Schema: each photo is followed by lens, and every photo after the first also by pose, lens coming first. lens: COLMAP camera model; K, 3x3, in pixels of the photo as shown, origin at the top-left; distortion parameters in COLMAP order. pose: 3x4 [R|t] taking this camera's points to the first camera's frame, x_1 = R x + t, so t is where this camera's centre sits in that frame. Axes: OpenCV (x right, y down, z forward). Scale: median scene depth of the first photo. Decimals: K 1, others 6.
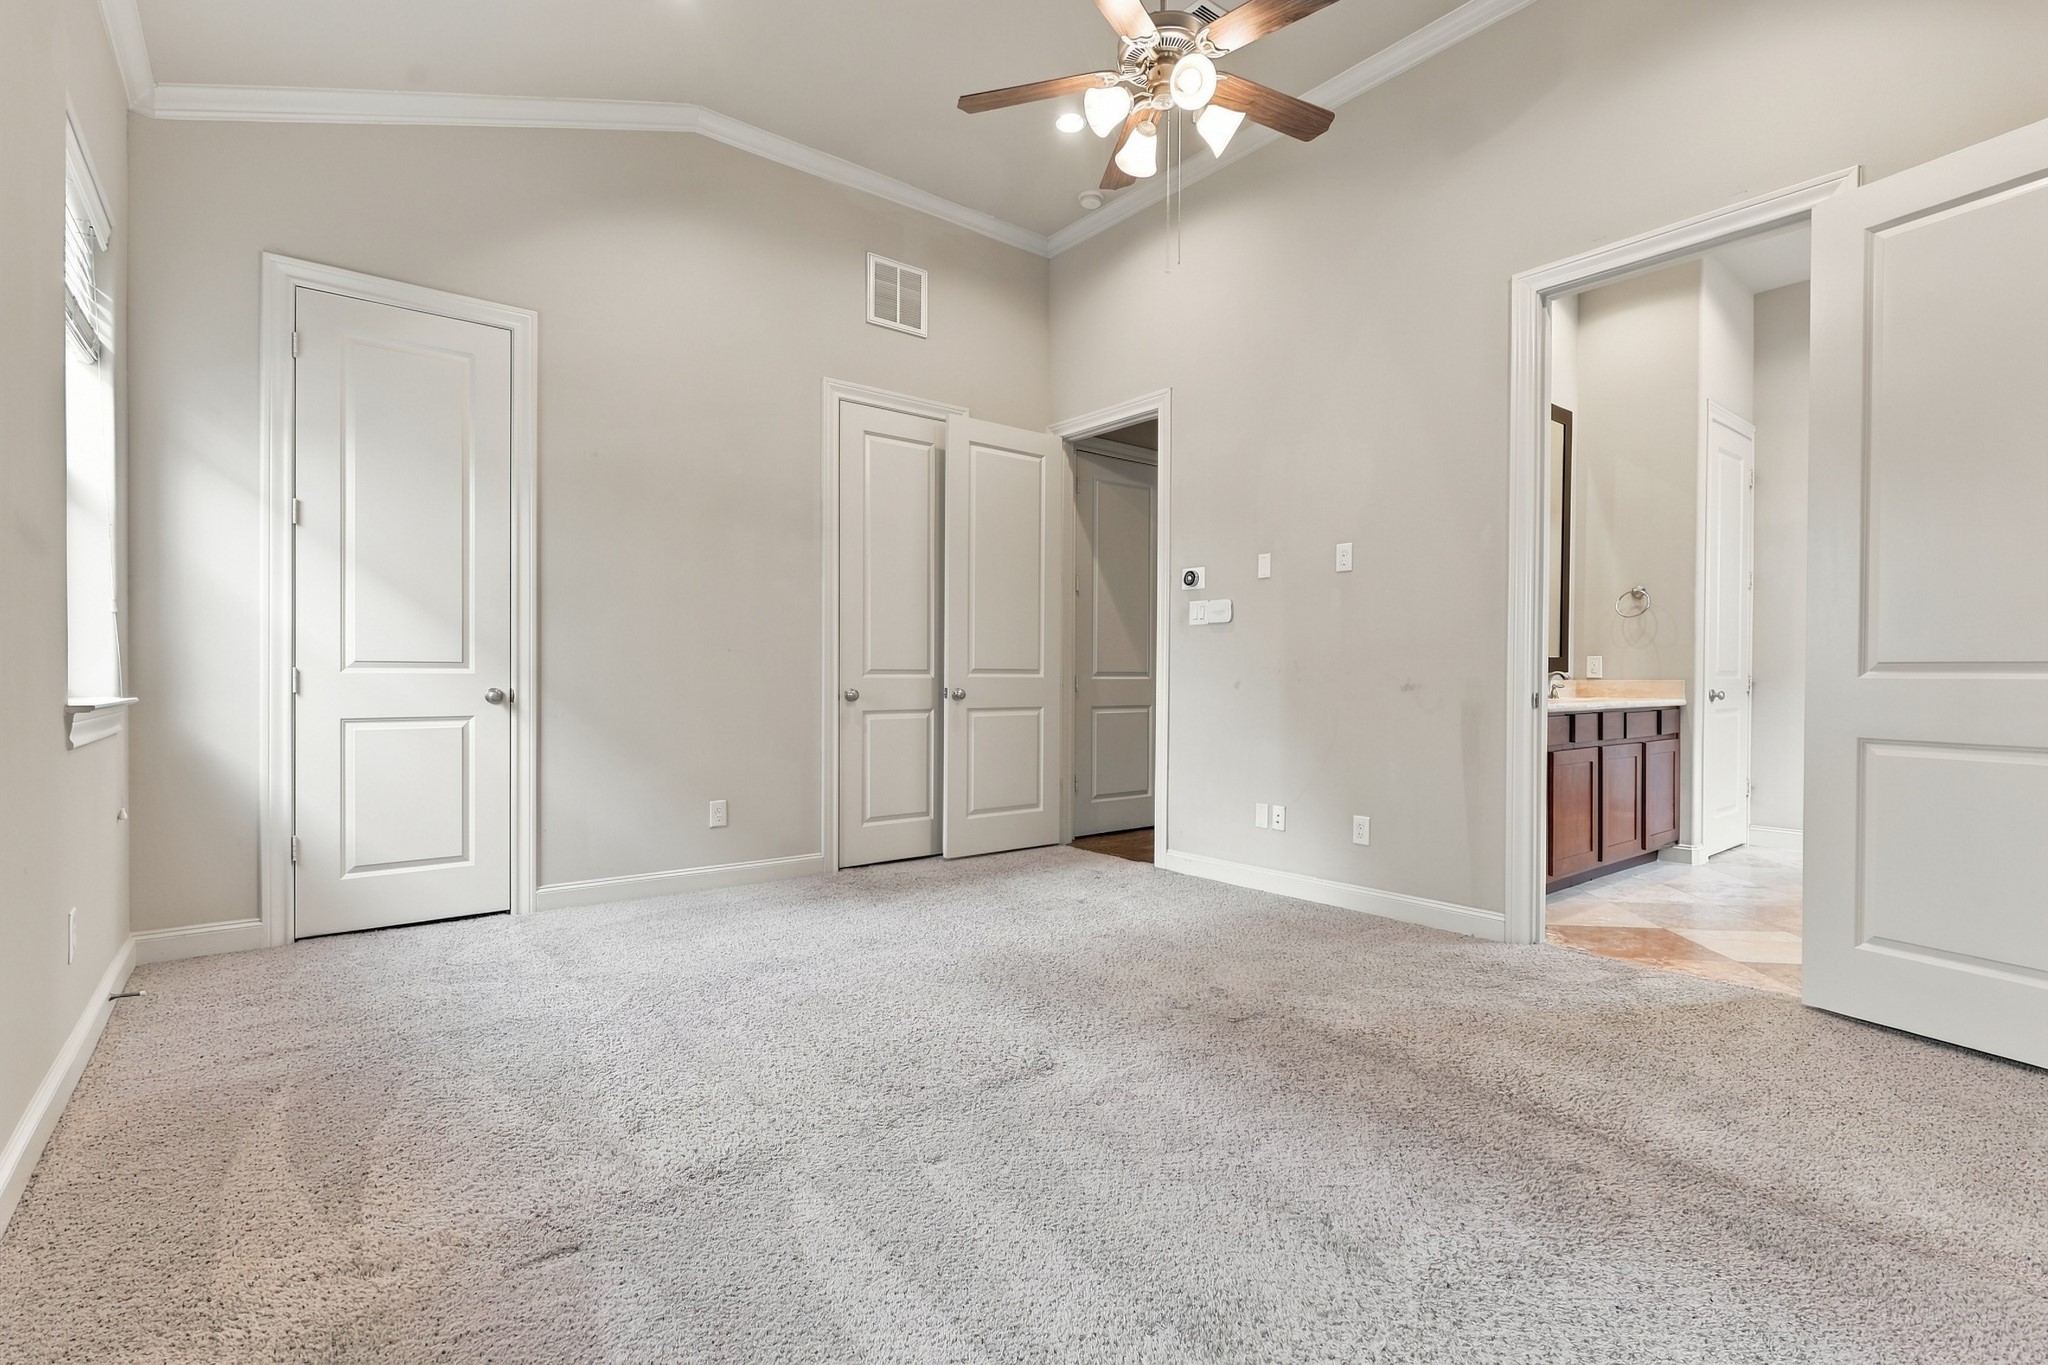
lens RADIAL K [[940.2, 0, 1024.0], [0, 940.2, 682.5], [0, 0, 1]] dist [0.000966, 0.001158]
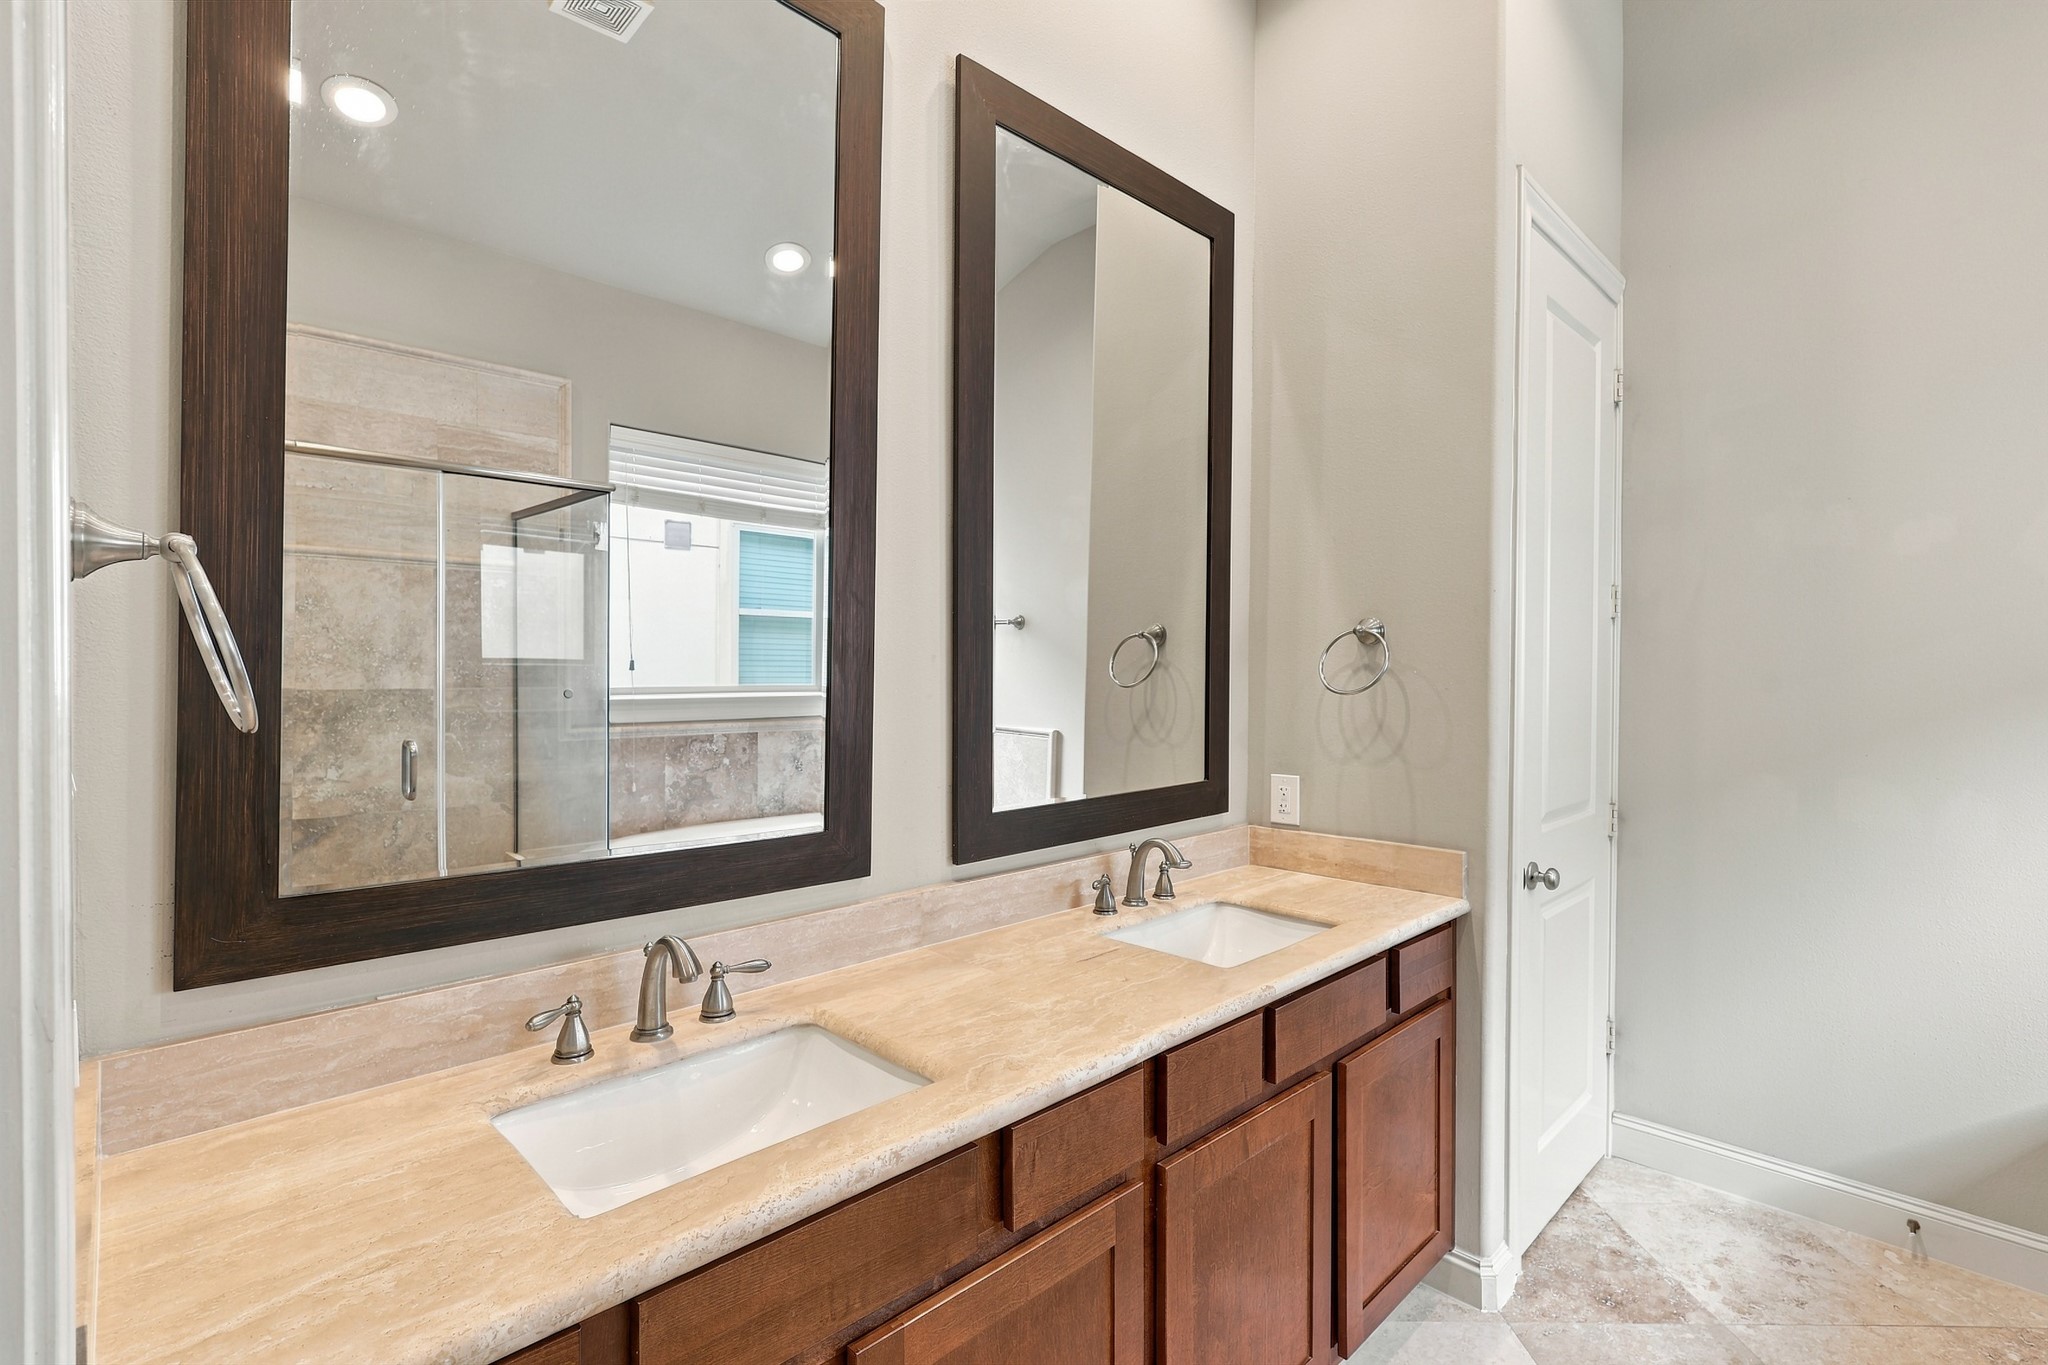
lens RADIAL K [[940.2, 0, 1024.0], [0, 940.2, 682.5], [0, 0, 1]] dist [0.000966, 0.001158]
pose [[0.994990, 0.001353, 0.099962, 0.457306], [-0.001196, 0.999998, -0.001622, -0.072687], [-0.099964, 0.001494, 0.994990, 0.596315]]
